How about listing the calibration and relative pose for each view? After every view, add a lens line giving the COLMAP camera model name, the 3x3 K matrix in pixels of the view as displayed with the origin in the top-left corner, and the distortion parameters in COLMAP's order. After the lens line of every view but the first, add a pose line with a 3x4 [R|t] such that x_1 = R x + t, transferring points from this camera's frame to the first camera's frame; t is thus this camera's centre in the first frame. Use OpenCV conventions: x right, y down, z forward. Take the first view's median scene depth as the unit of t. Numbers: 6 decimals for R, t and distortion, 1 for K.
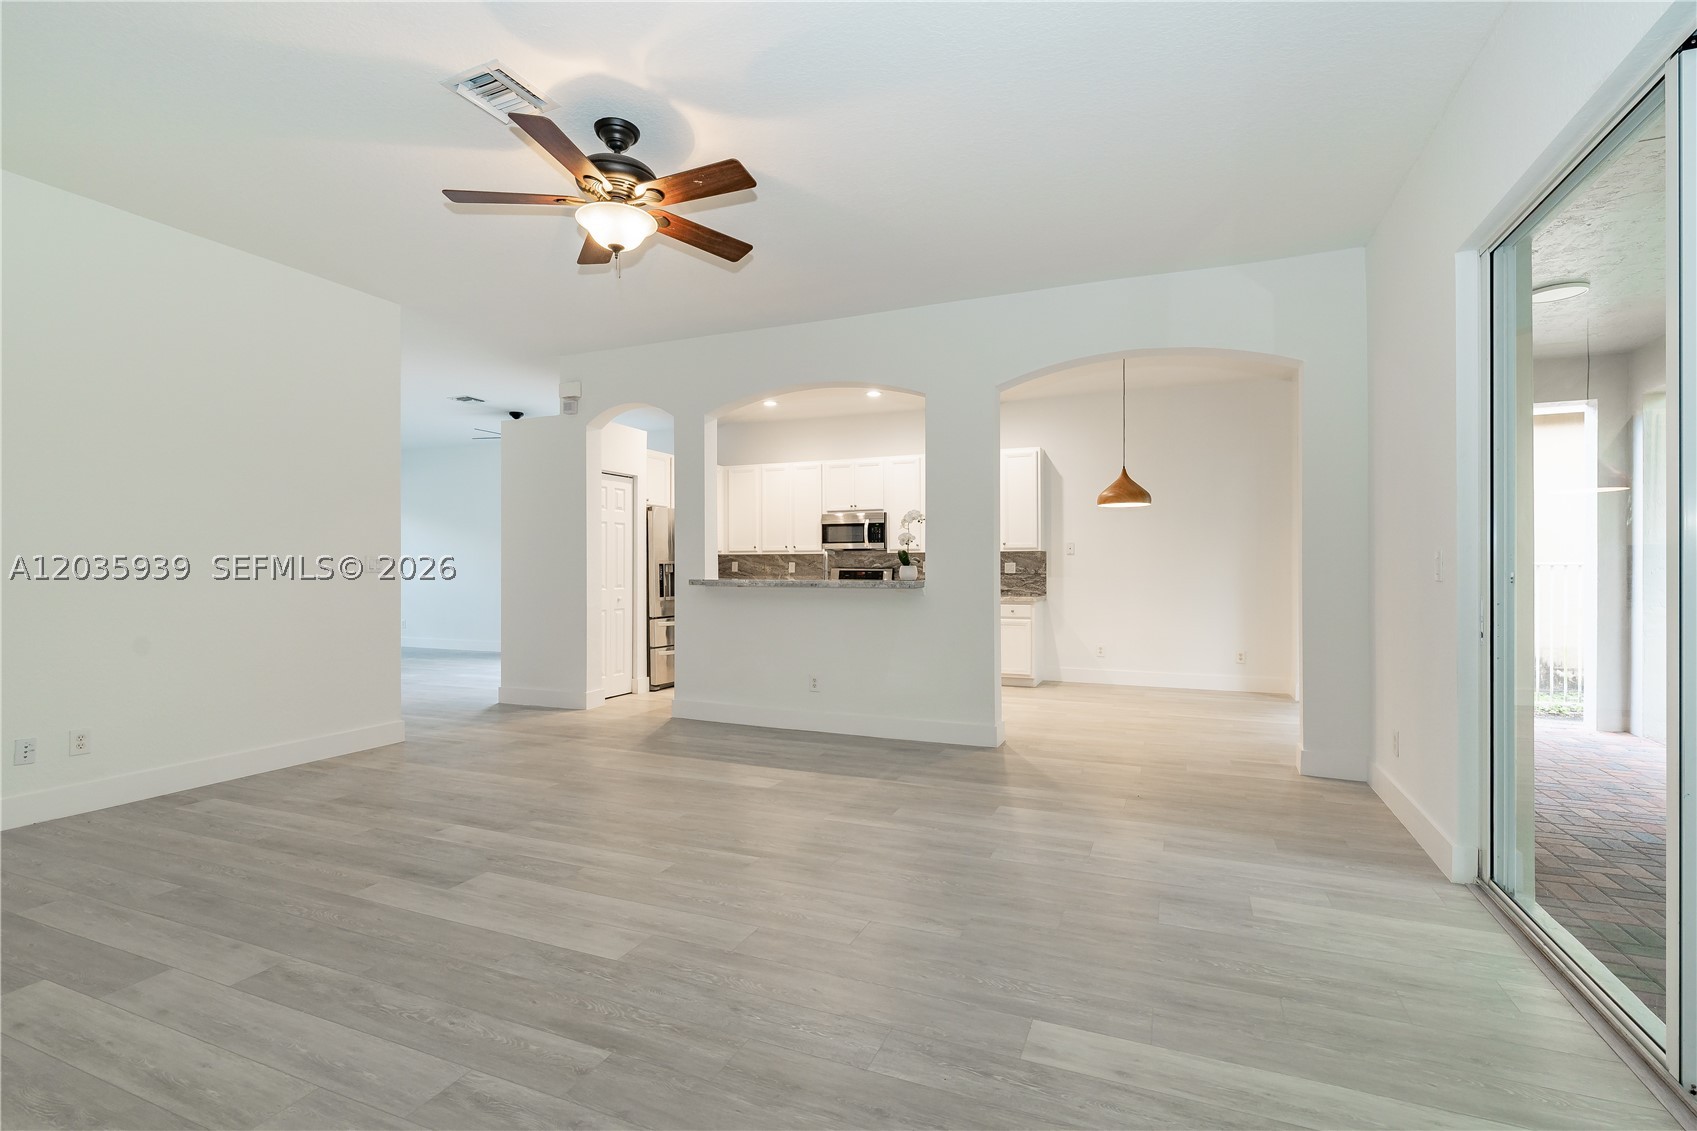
lens RADIAL K [[781.6, 0, 852.8], [0, 781.6, 564.5], [0, 0, 1]] dist [-0.008656, 0.000224]
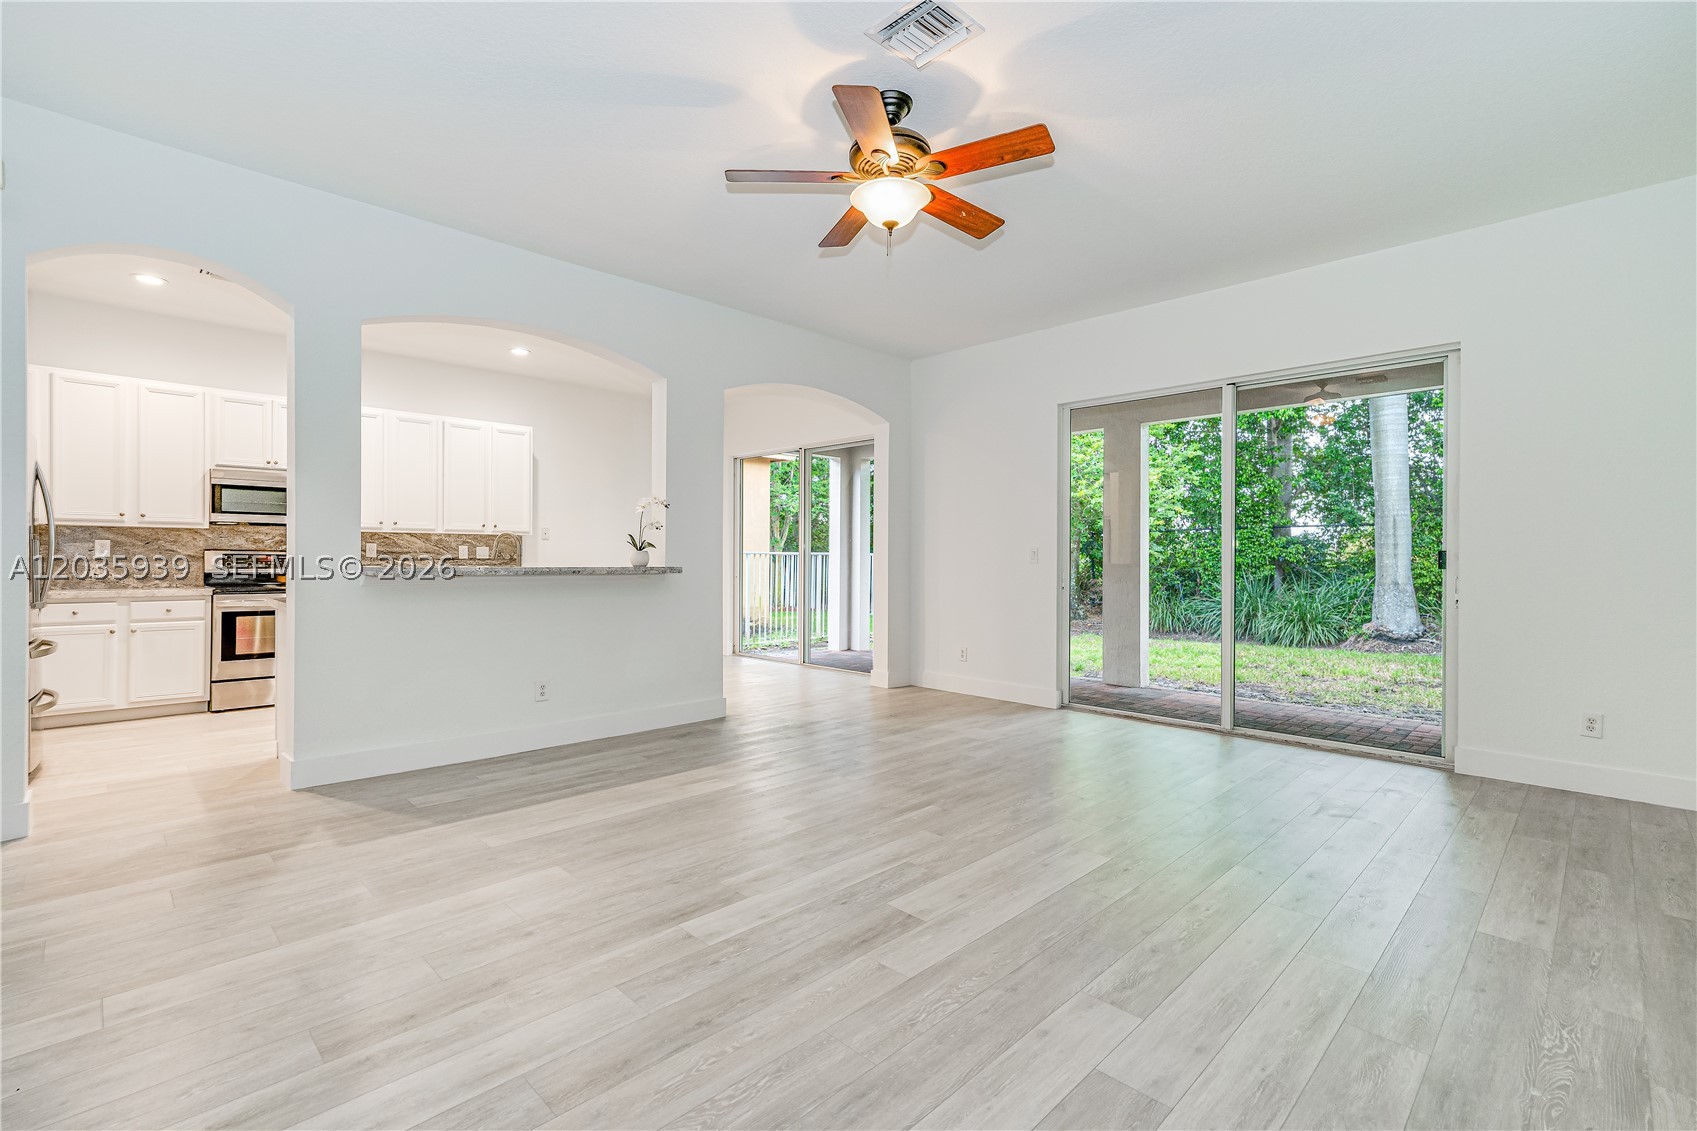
lens RADIAL K [[781.6, 0, 859.4], [0, 781.6, 570.6], [0, 0, 1]] dist [-0.008656, 0.000224]
pose [[0.371749, -0.017304, 0.928172, -1.176368], [-0.007805, 0.999733, 0.021764, 0.008599], [-0.928301, -0.015335, 0.371514, 0.660320]]
